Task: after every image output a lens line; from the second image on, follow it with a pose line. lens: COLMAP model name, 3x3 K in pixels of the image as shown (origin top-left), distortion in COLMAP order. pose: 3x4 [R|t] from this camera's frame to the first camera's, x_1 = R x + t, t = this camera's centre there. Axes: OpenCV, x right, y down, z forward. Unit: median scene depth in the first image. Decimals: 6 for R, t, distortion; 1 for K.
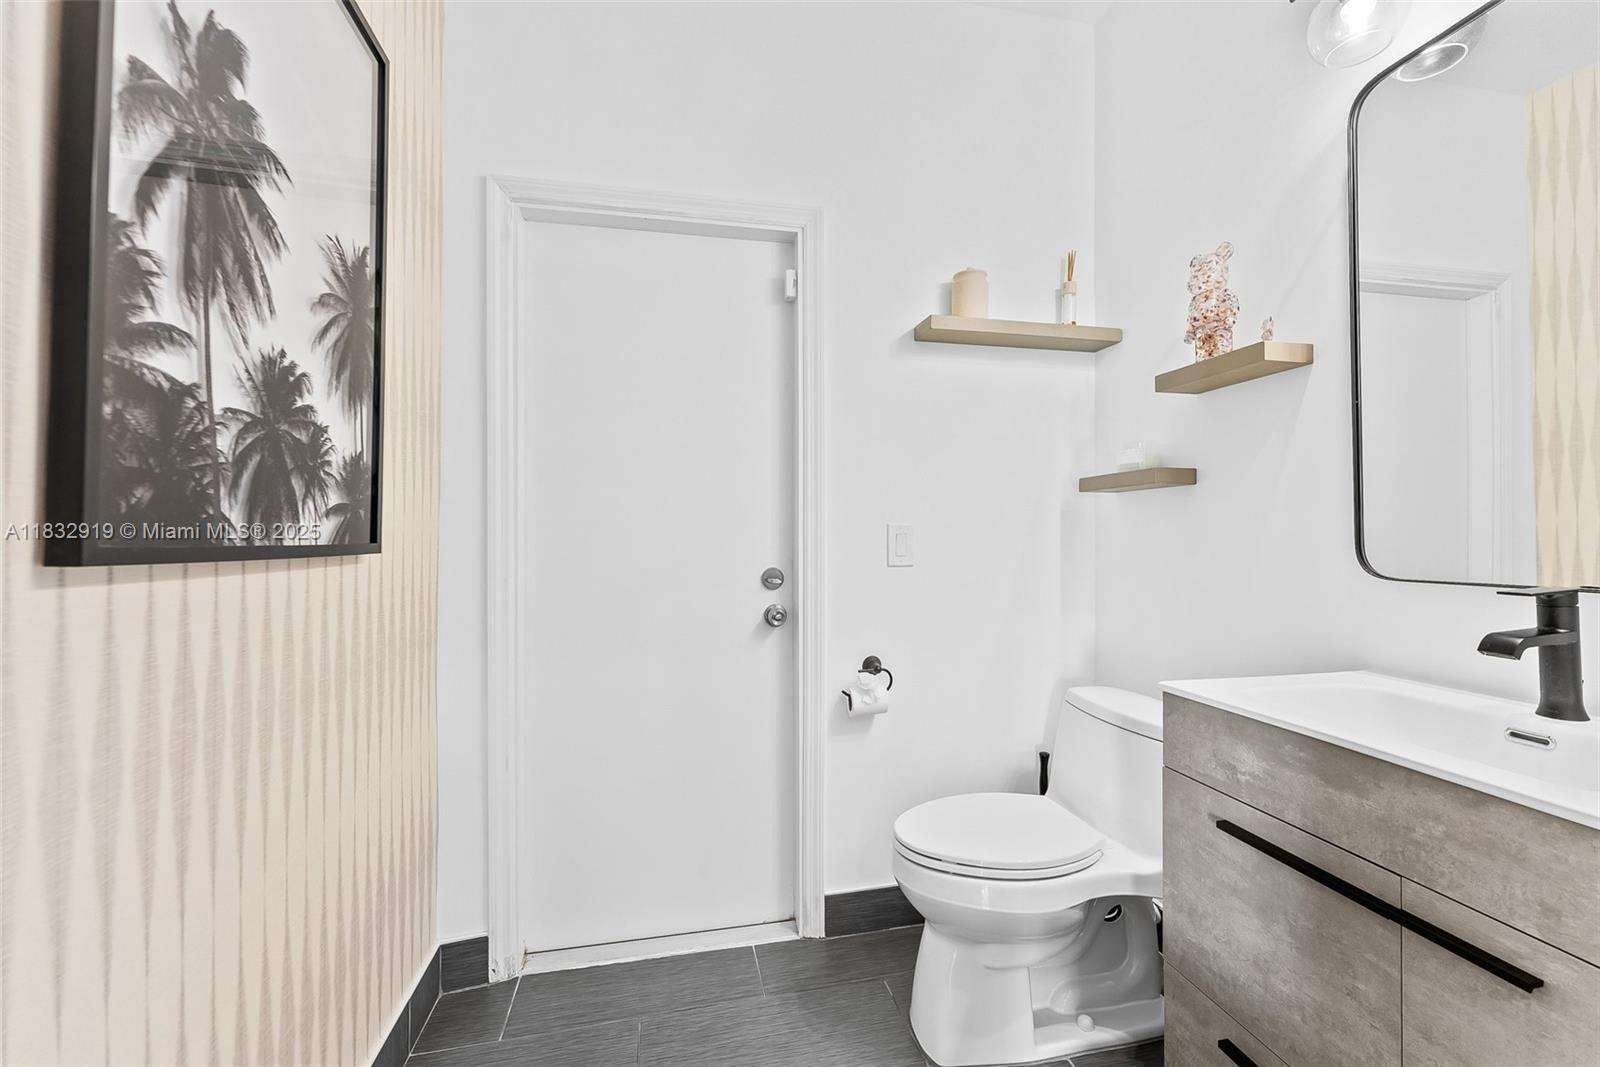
lens RADIAL K [[657.9, 0, 794.6], [0, 657.9, 529.9], [0, 0, 1]] dist [-0.001604, 0.000272]
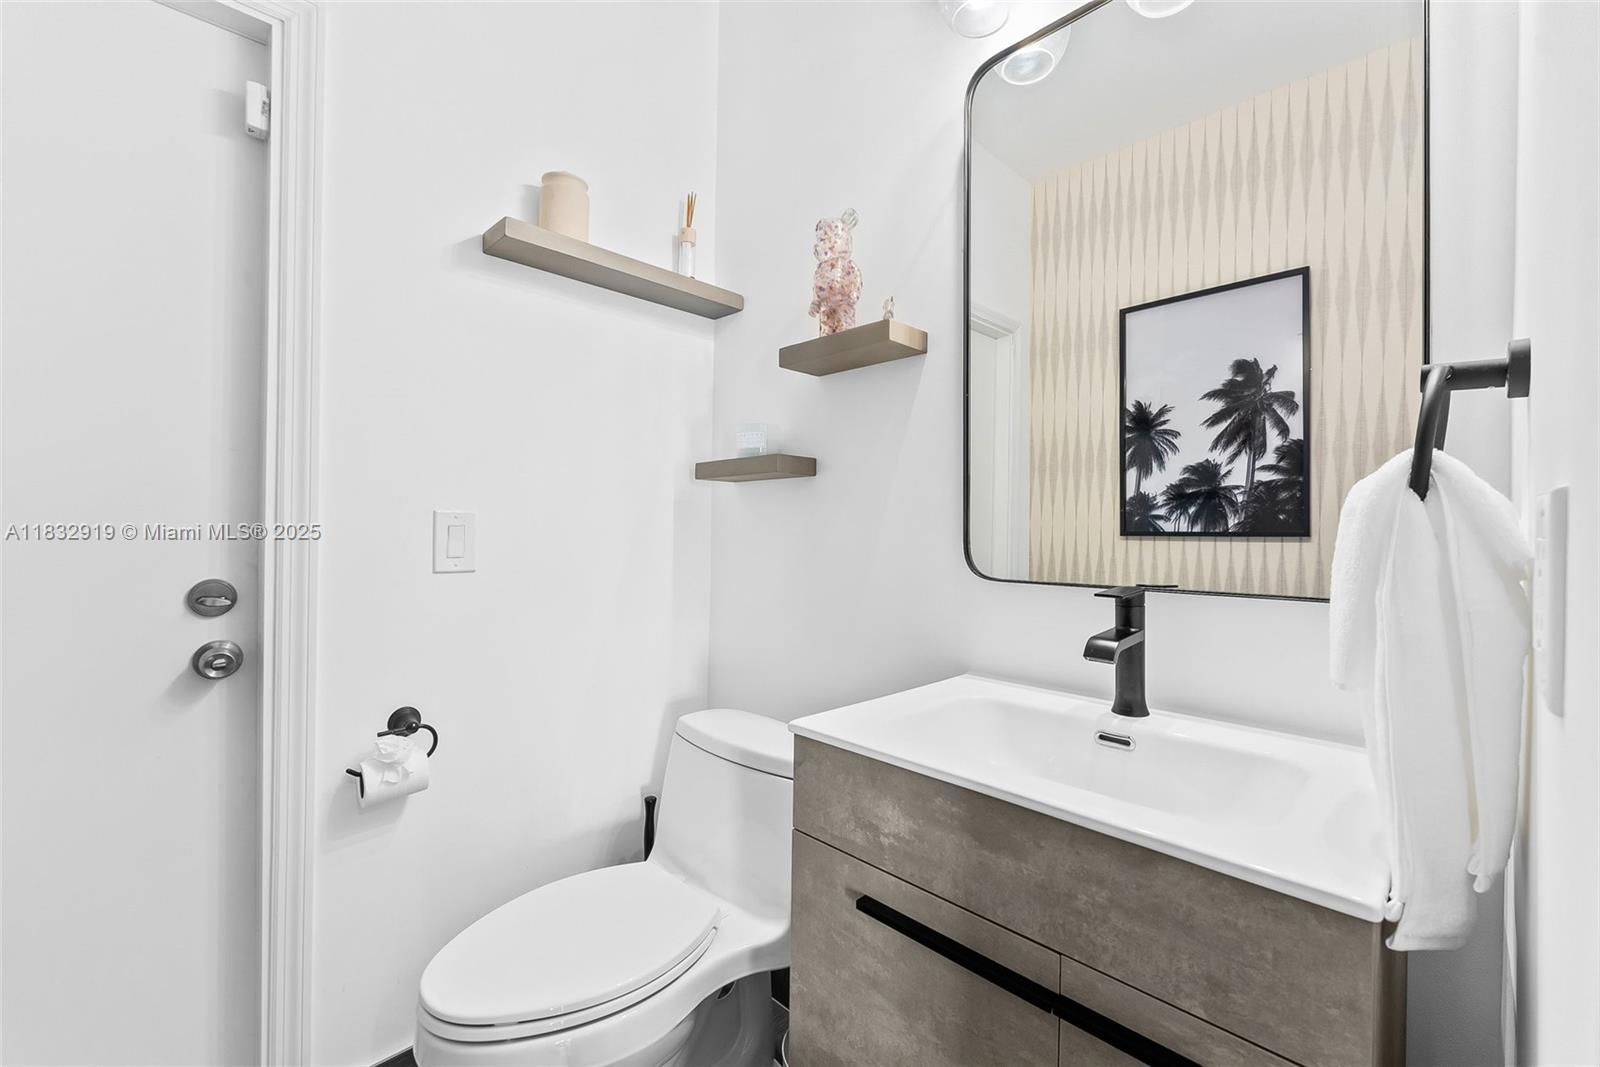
lens RADIAL K [[657.9, 0, 797.7], [0, 657.9, 530.8], [0, 0, 1]] dist [-0.001604, 0.000272]
pose [[0.841895, 0.011362, 0.539522, 0.109090], [-0.017273, 0.999833, 0.005897, 0.001569], [-0.539365, -0.014284, 0.841951, 0.267537]]
